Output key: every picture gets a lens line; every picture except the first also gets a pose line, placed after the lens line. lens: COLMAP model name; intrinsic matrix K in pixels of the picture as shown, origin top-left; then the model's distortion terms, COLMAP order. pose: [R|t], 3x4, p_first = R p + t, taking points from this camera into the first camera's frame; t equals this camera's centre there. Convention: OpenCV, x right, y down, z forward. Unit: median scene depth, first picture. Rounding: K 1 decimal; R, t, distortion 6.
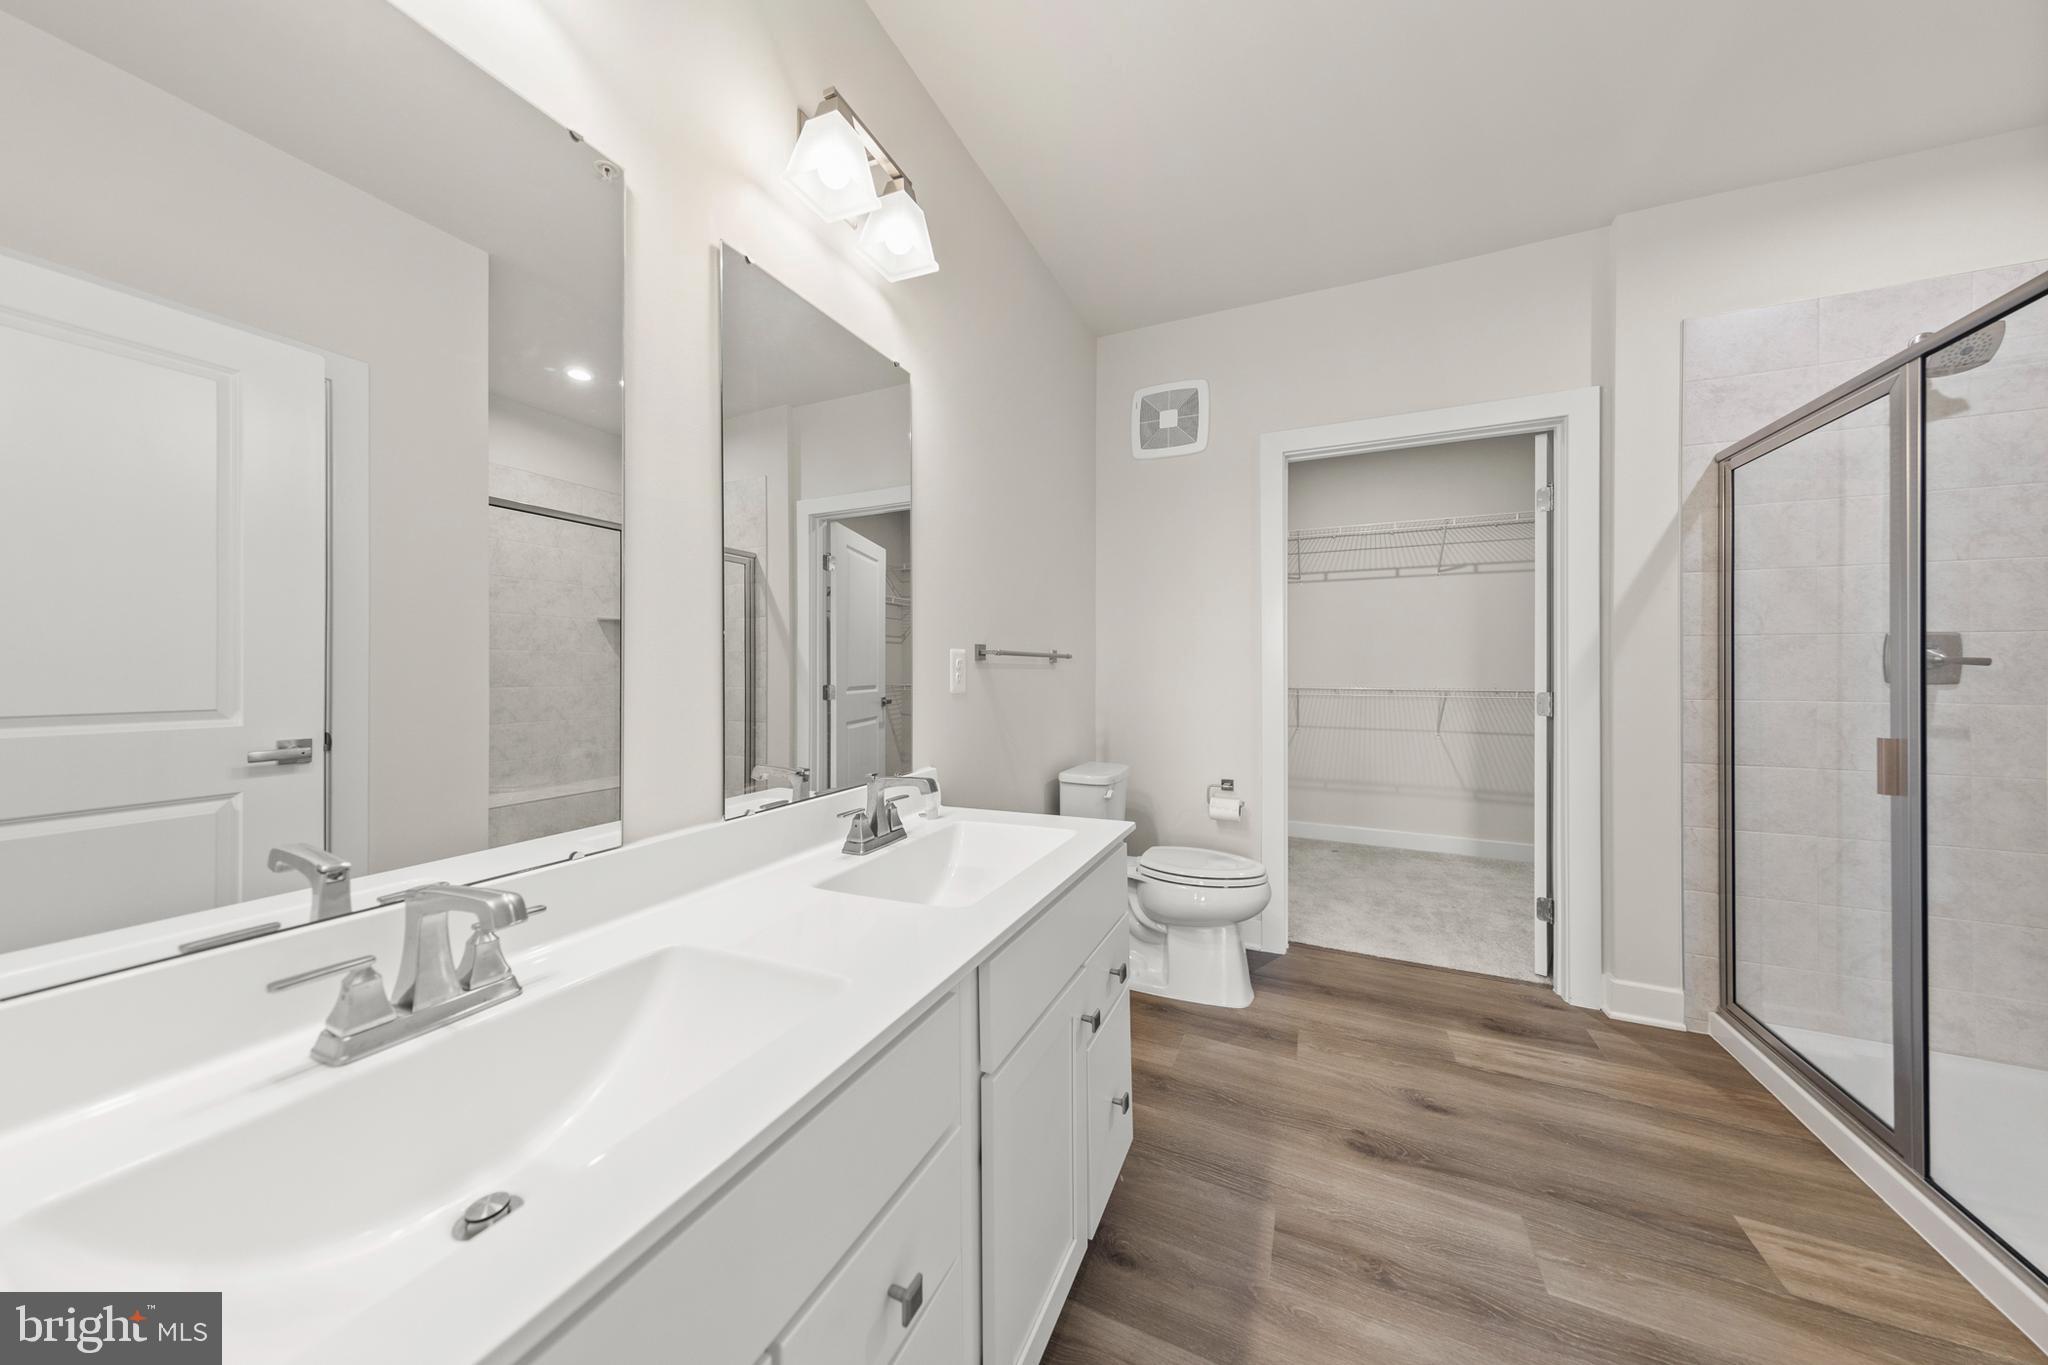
lens RADIAL K [[665.3, 0, 1028.4], [0, 665.3, 664.1], [0, 0, 1]] dist [0.012363, 0.000050]
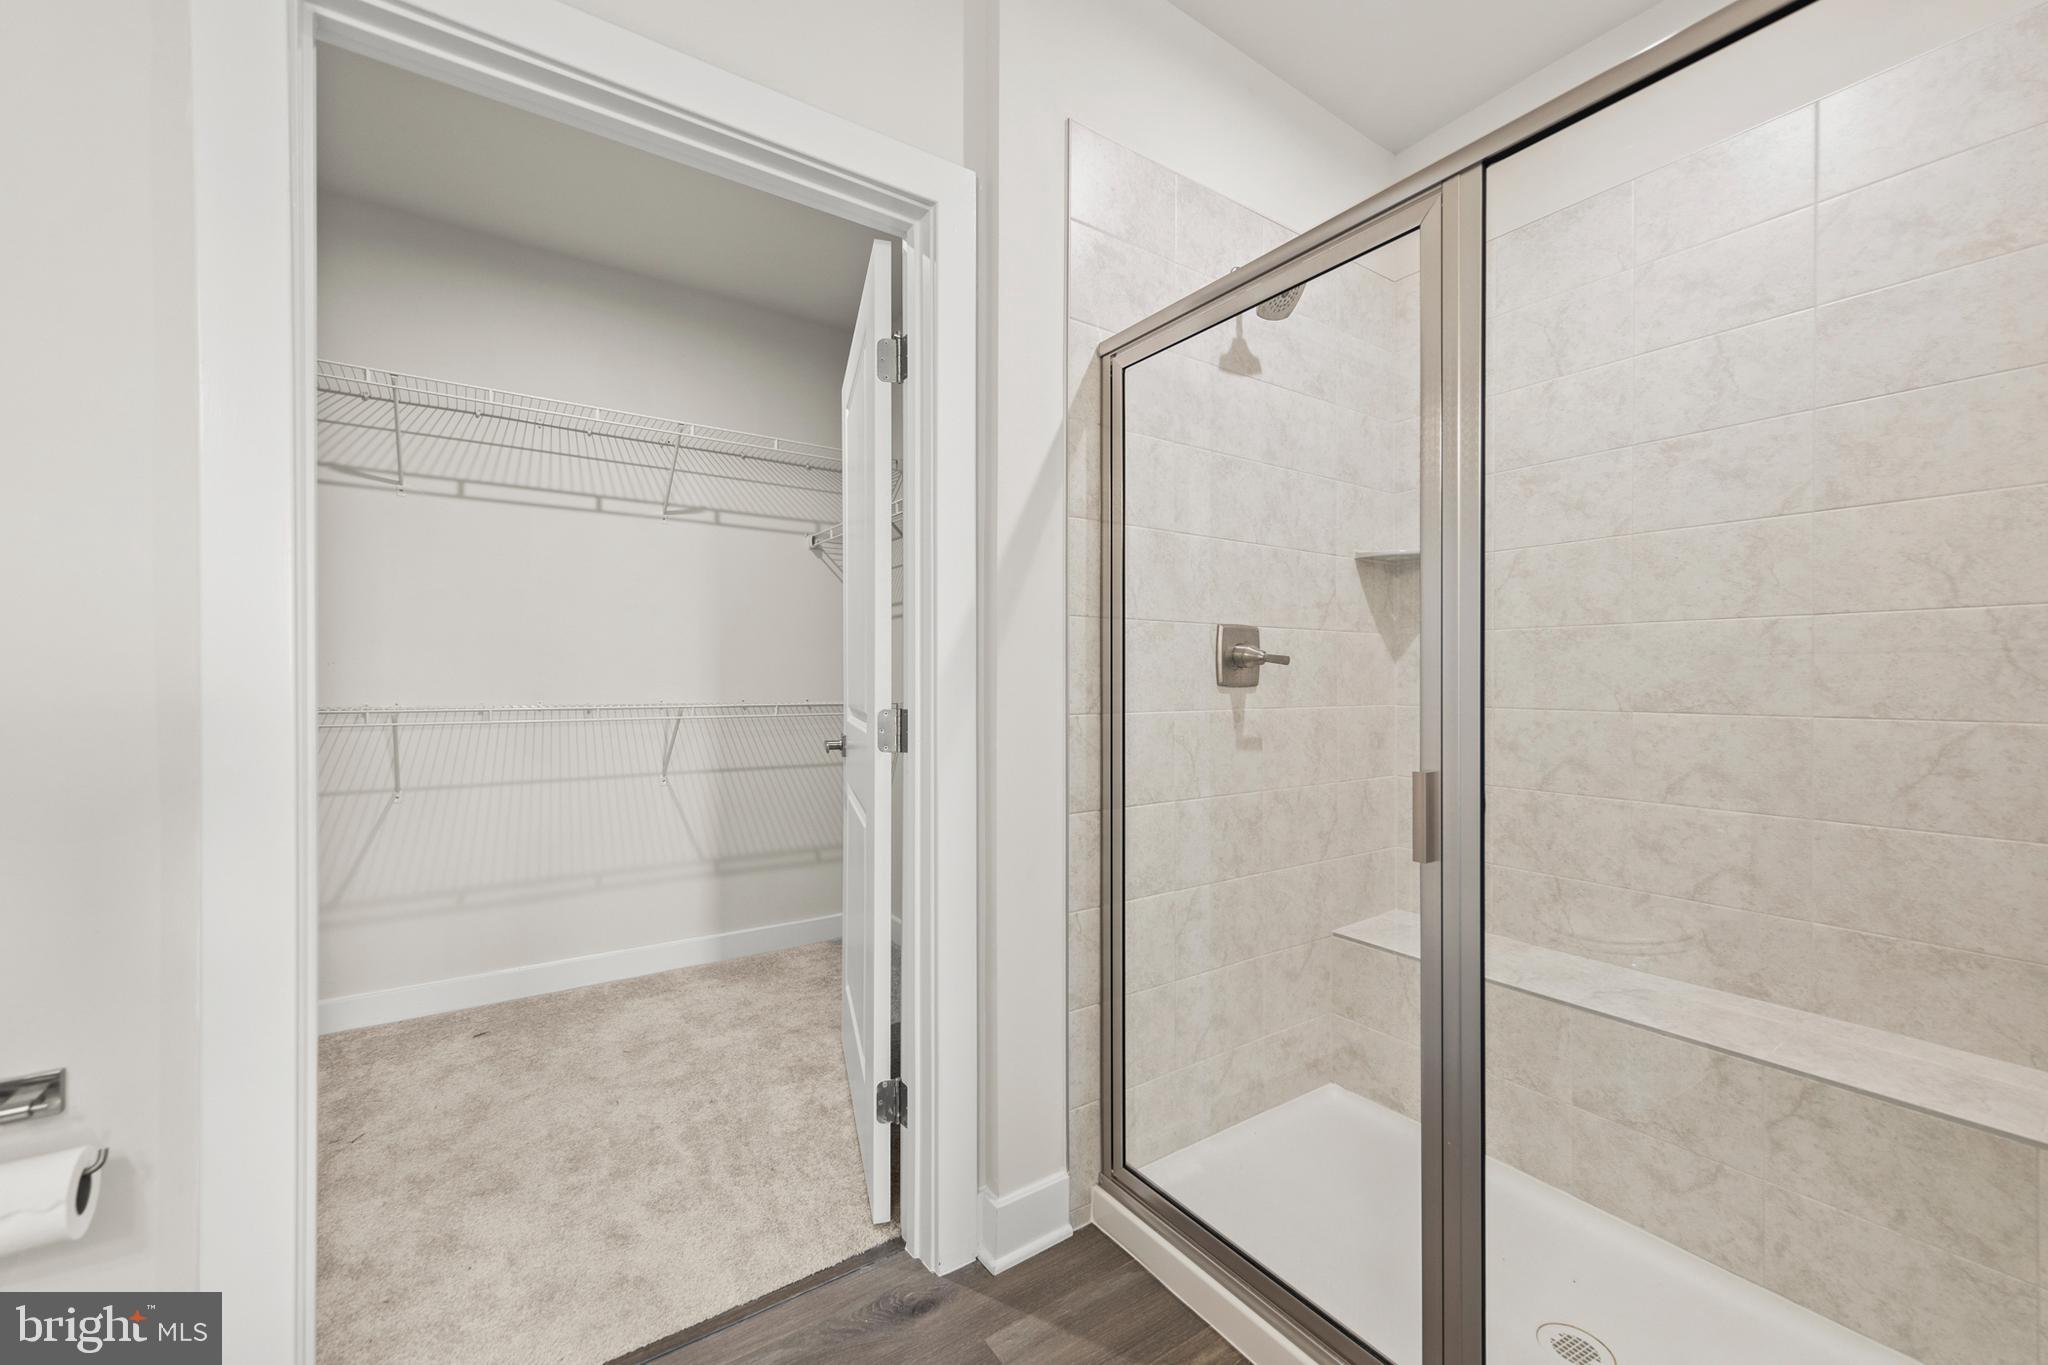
lens RADIAL K [[803.0, 0, 1024.0], [0, 803.0, 682.5], [0, 0, 1]] dist [-0.000496, -0.000280]
pose [[0.522027, -0.005380, 0.852912, 0.280233], [-0.005896, 0.999933, 0.009916, 0.013232], [-0.852909, -0.010205, 0.521960, 0.594690]]
